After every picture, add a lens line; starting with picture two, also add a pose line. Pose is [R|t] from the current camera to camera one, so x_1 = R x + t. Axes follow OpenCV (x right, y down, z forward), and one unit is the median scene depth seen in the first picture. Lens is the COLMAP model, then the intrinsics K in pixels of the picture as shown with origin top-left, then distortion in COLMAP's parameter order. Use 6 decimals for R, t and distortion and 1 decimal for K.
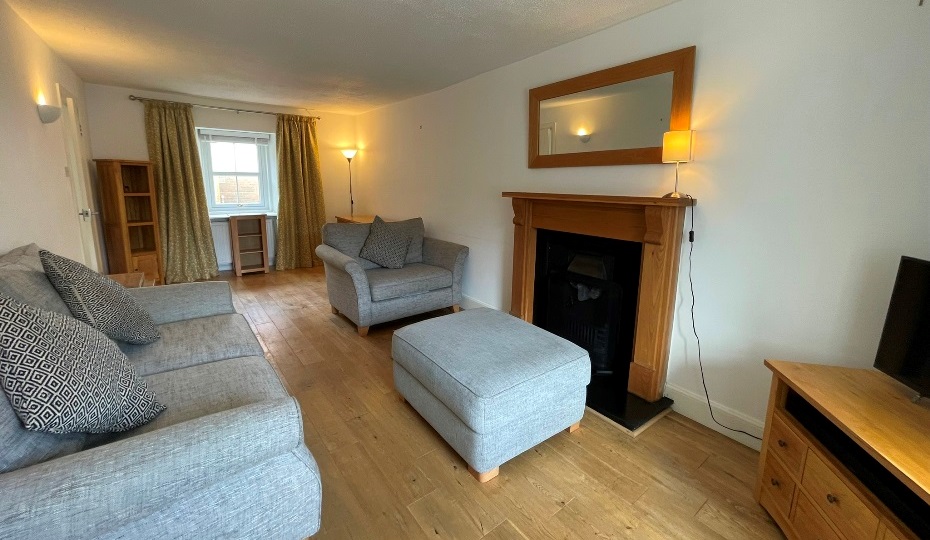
lens RADIAL K [[375.3, 0, 461.7], [0, 375.3, 244.9], [0, 0, 1]] dist [-0.004446, 0.002131]
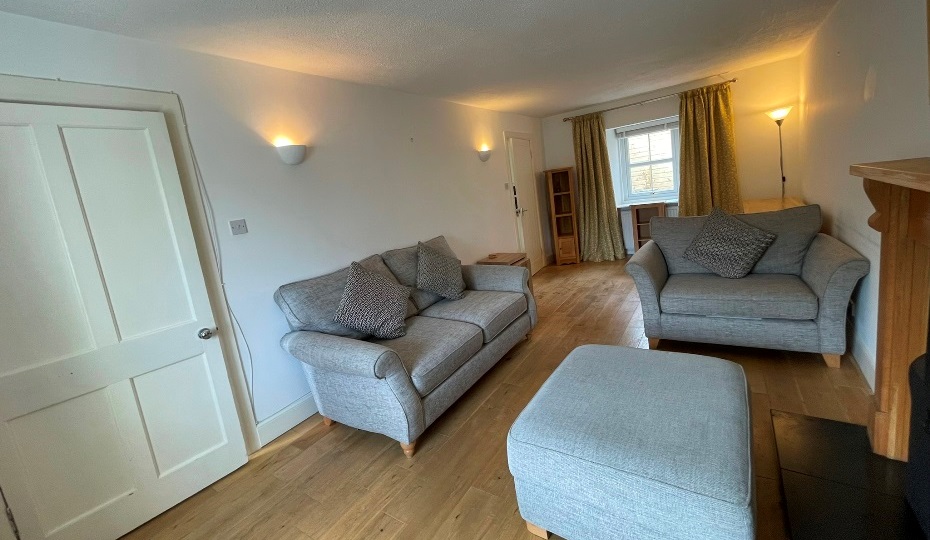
lens RADIAL K [[375.3, 0, 462.4], [0, 375.3, 251.5], [0, 0, 1]] dist [-0.004446, 0.002131]
pose [[0.306793, 0.092570, -0.947264, 0.288706], [-0.011304, 0.995543, 0.093627, -0.042581], [0.951709, -0.018016, 0.306472, 0.210341]]
